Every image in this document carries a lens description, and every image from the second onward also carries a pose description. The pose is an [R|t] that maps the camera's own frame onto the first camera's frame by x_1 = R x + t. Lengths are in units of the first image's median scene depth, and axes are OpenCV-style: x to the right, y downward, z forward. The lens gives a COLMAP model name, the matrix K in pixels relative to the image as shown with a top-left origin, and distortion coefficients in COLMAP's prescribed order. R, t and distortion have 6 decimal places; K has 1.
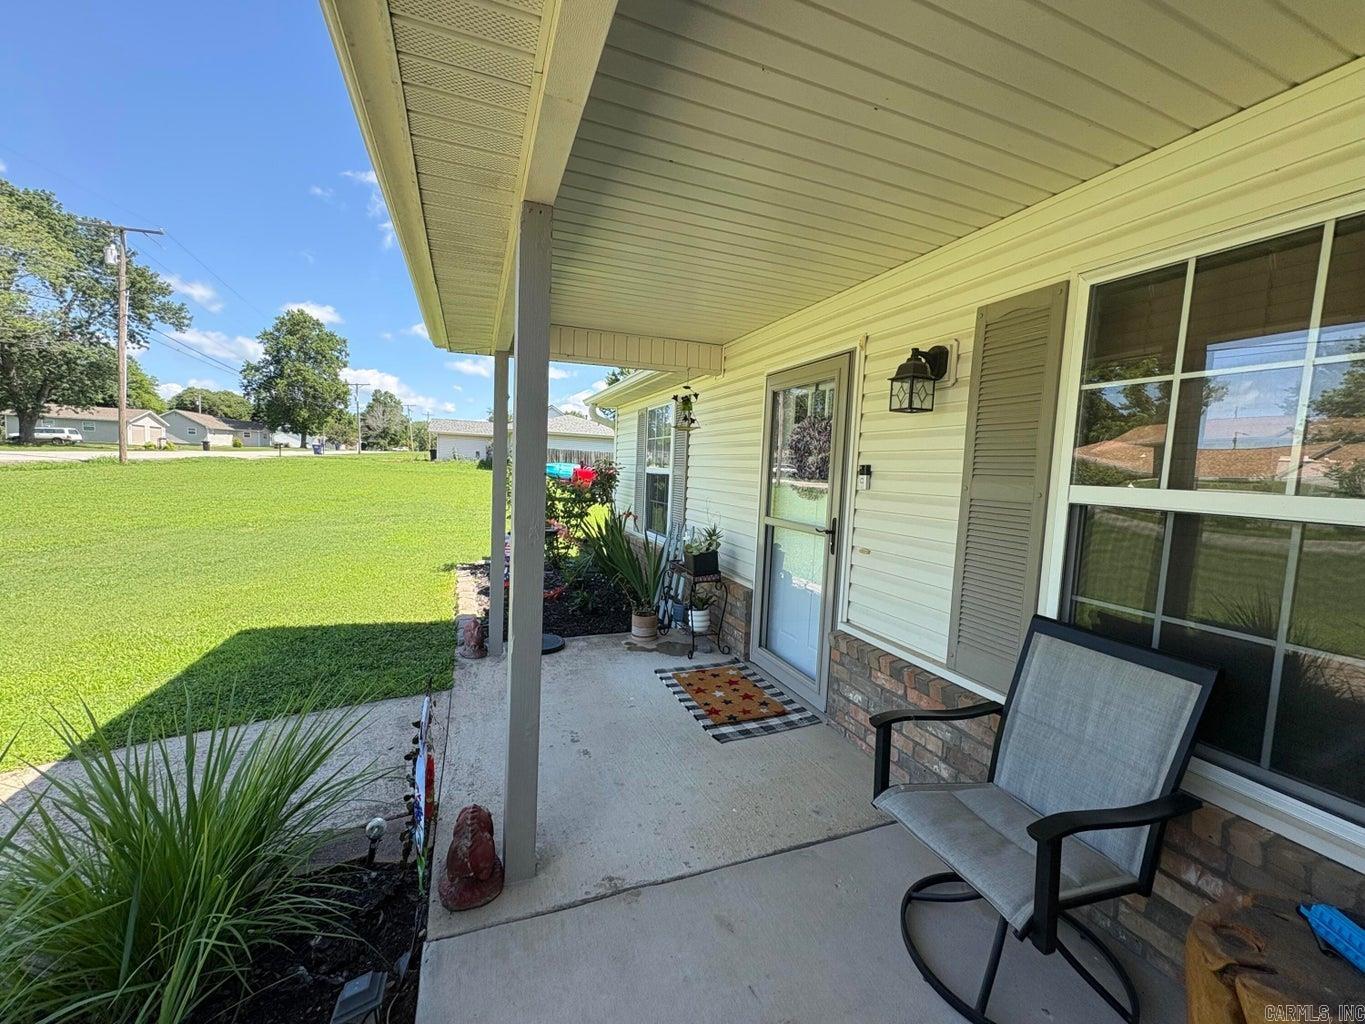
lens RADIAL K [[542.6, 0, 682.5], [0, 542.6, 512.0], [0, 0, 1]] dist [0.000043, -0.000064]
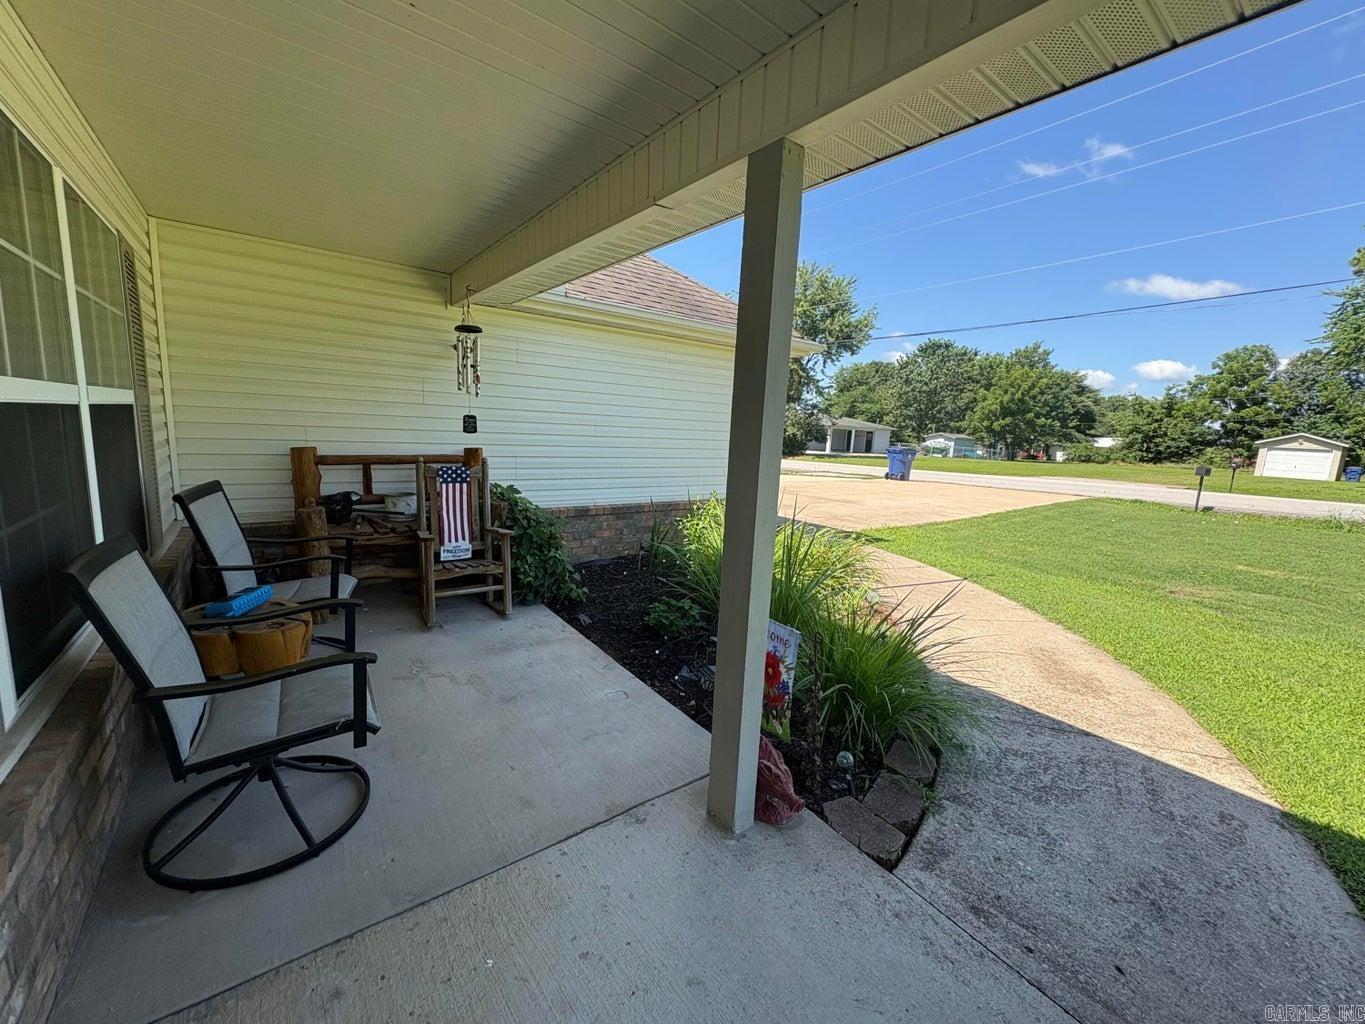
lens RADIAL K [[542.6, 0, 682.5], [0, 542.6, 512.0], [0, 0, 1]] dist [0.000043, -0.000064]
pose [[-0.960441, -0.048894, -0.274157, 0.057844], [-0.112200, 0.968968, 0.220255, -0.075429], [0.254880, 0.242303, -0.936123, 1.114705]]
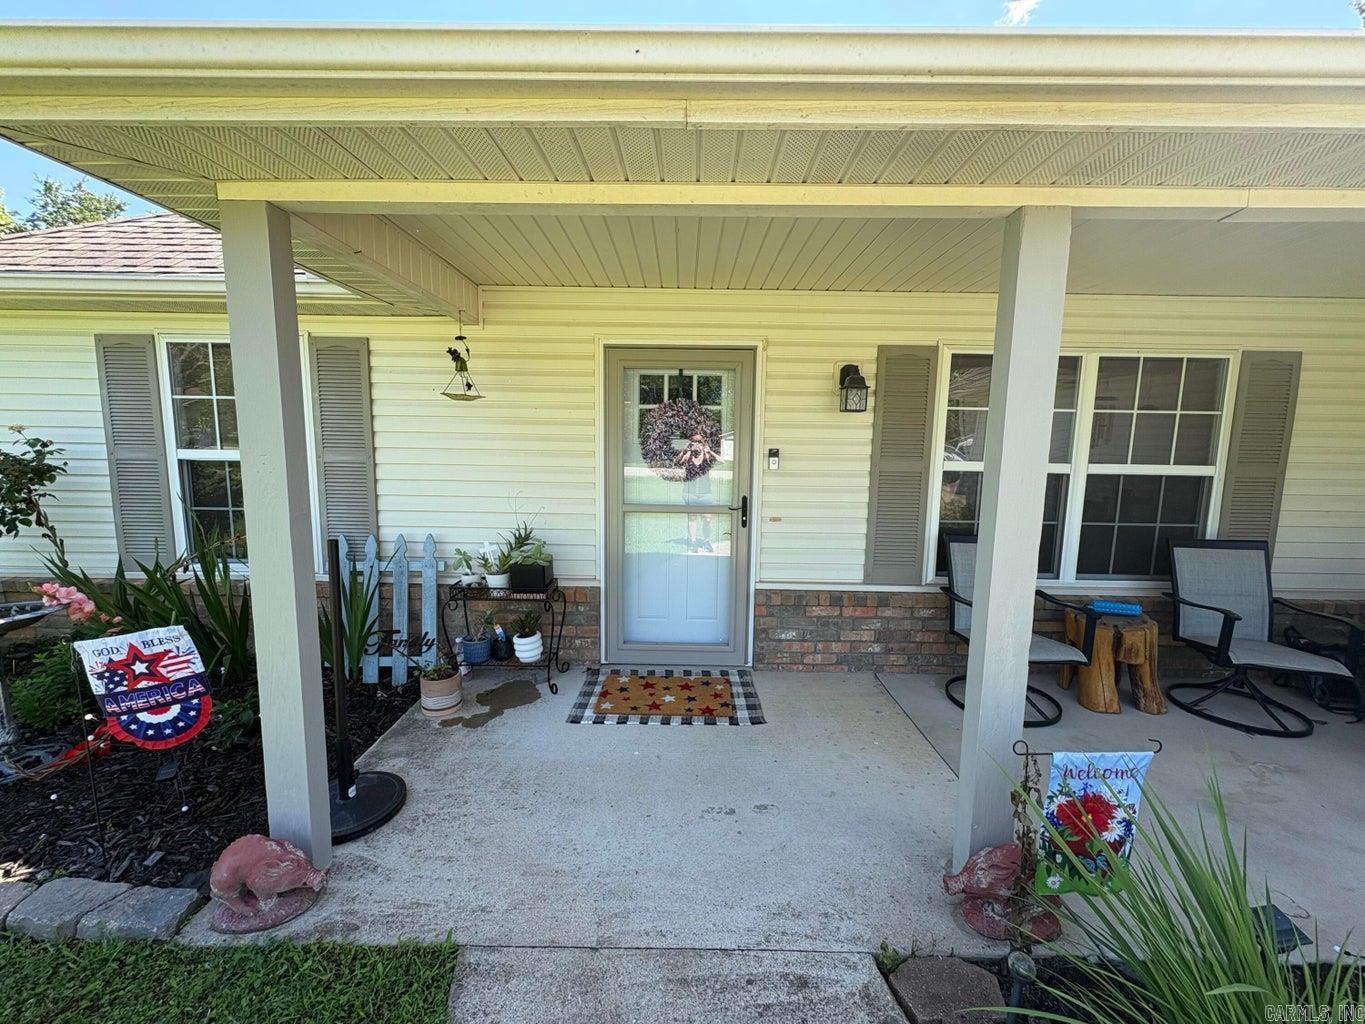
lens RADIAL K [[542.6, 0, 682.5], [0, 542.6, 512.0], [0, 0, 1]] dist [0.000043, -0.000064]
pose [[0.366789, -0.146854, 0.918640, -0.814127], [0.073513, 0.988950, 0.128742, -0.110724], [-0.927395, 0.020311, 0.373532, 0.693851]]
